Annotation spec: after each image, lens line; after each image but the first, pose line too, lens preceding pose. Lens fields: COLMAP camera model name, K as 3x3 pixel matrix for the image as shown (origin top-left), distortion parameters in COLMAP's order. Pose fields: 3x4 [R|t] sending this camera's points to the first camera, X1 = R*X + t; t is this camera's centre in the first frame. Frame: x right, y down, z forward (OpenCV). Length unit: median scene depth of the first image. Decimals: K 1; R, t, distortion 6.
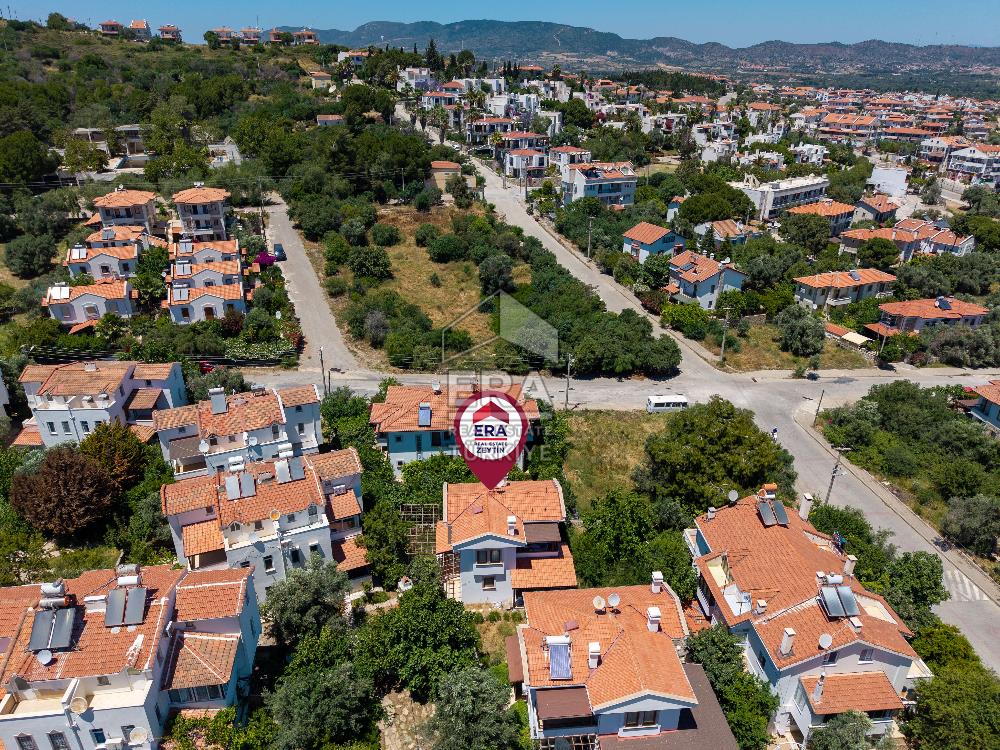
lens RADIAL K [[689.9, 0, 500.0], [0, 689.9, 375.0], [0, 0, 1]] dist [-0.000102, 0.003043]
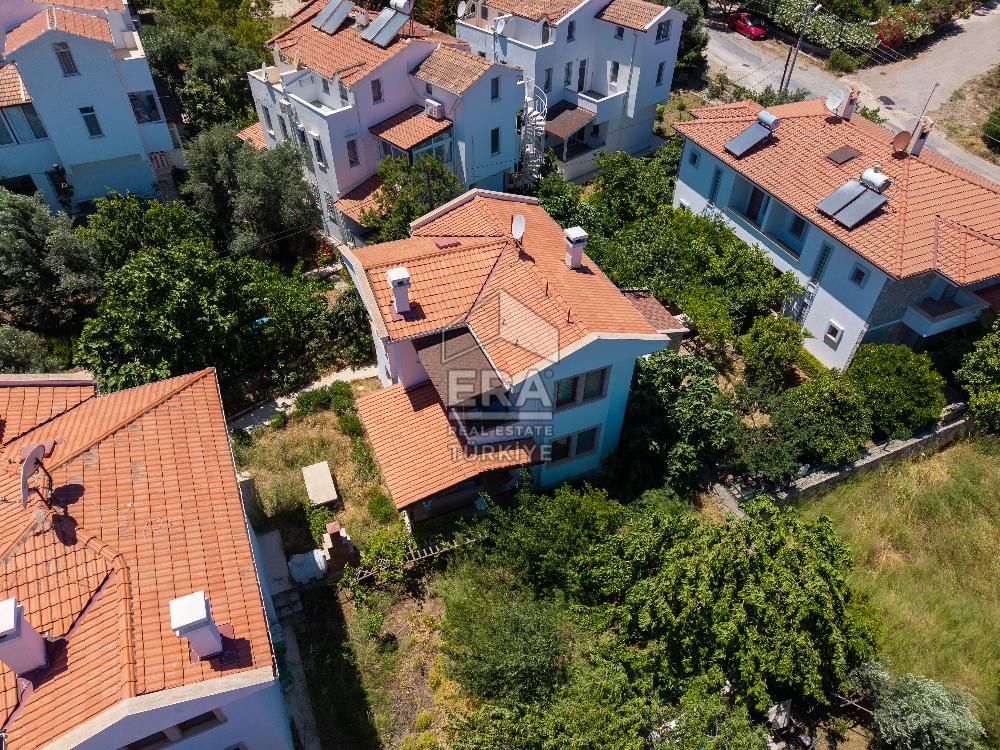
lens RADIAL K [[684.8, 0, 500.0], [0, 684.8, 375.0], [0, 0, 1]] dist [0.028216, -0.031915]
pose [[0.313043, 0.630774, -0.710020, 0.197814], [-0.417522, 0.762879, 0.493651, 0.017140], [0.853042, 0.141915, 0.502176, 0.468676]]
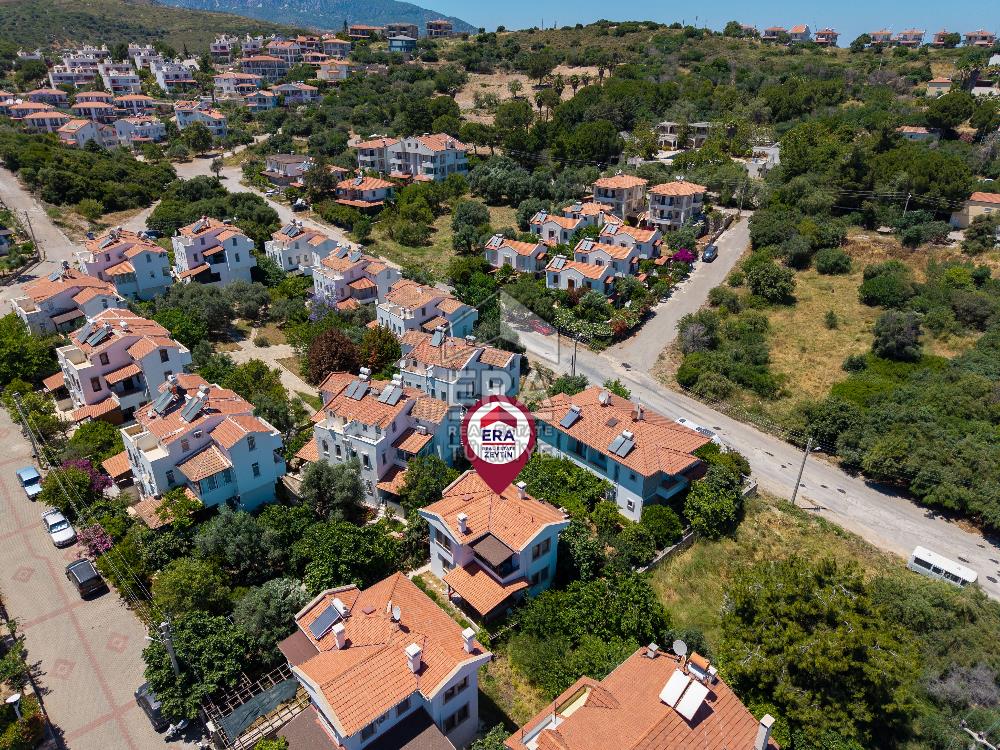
lens RADIAL K [[696.5, 0, 490.2], [0, 696.5, 351.5], [0, 0, 1]] dist [0.080659, -0.144270]
pose [[0.580185, 0.312499, -0.752150, 0.402116], [-0.340659, 0.931919, 0.124415, -0.084840], [0.739823, 0.184043, 0.647140, 0.177281]]
